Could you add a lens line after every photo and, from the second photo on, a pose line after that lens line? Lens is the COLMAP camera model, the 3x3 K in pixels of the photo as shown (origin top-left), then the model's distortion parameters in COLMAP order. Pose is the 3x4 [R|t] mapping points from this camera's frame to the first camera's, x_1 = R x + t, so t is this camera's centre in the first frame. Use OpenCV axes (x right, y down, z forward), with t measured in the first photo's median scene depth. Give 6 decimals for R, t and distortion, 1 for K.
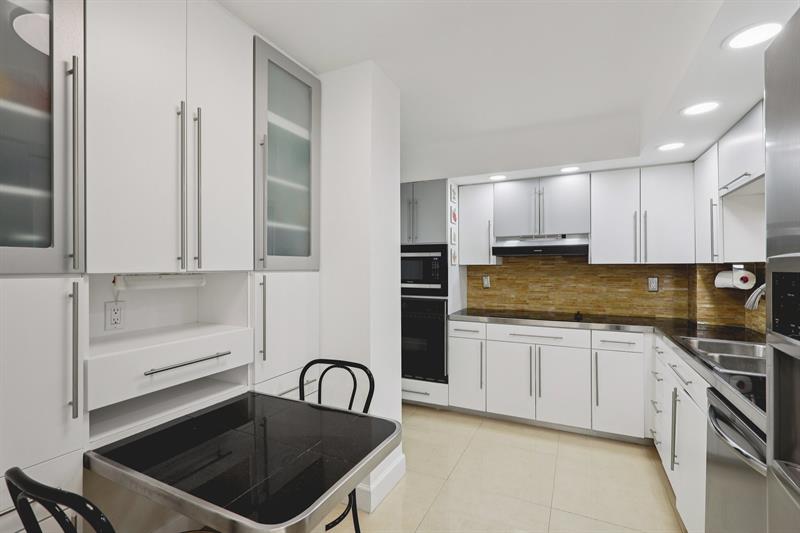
lens RADIAL K [[370.0, 0, 404.1], [0, 370.0, 268.4], [0, 0, 1]] dist [-0.004060, 0.001258]
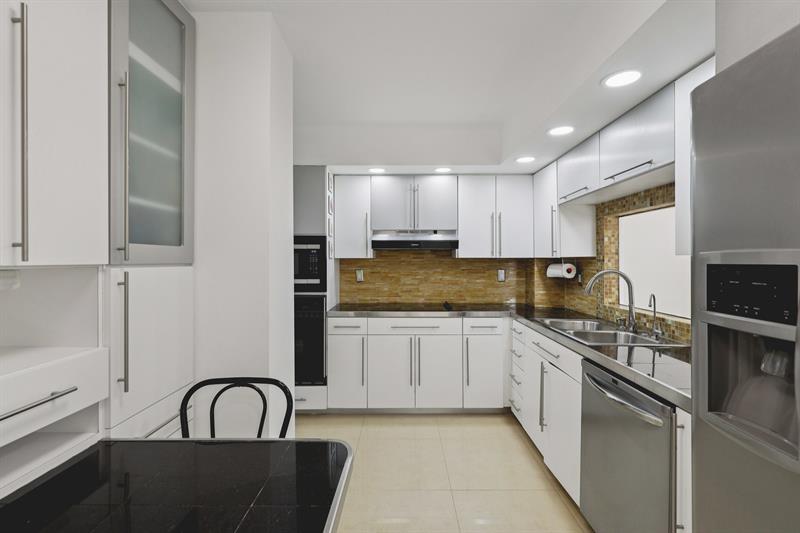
lens RADIAL K [[370.0, 0, 400.6], [0, 370.0, 261.4], [0, 0, 1]] dist [-0.004060, 0.001258]
pose [[0.897962, 0.000812, 0.440071, -0.166398], [-0.000231, 0.999999, -0.001373, 0.000384], [-0.440072, 0.001132, 0.897962, 0.105167]]
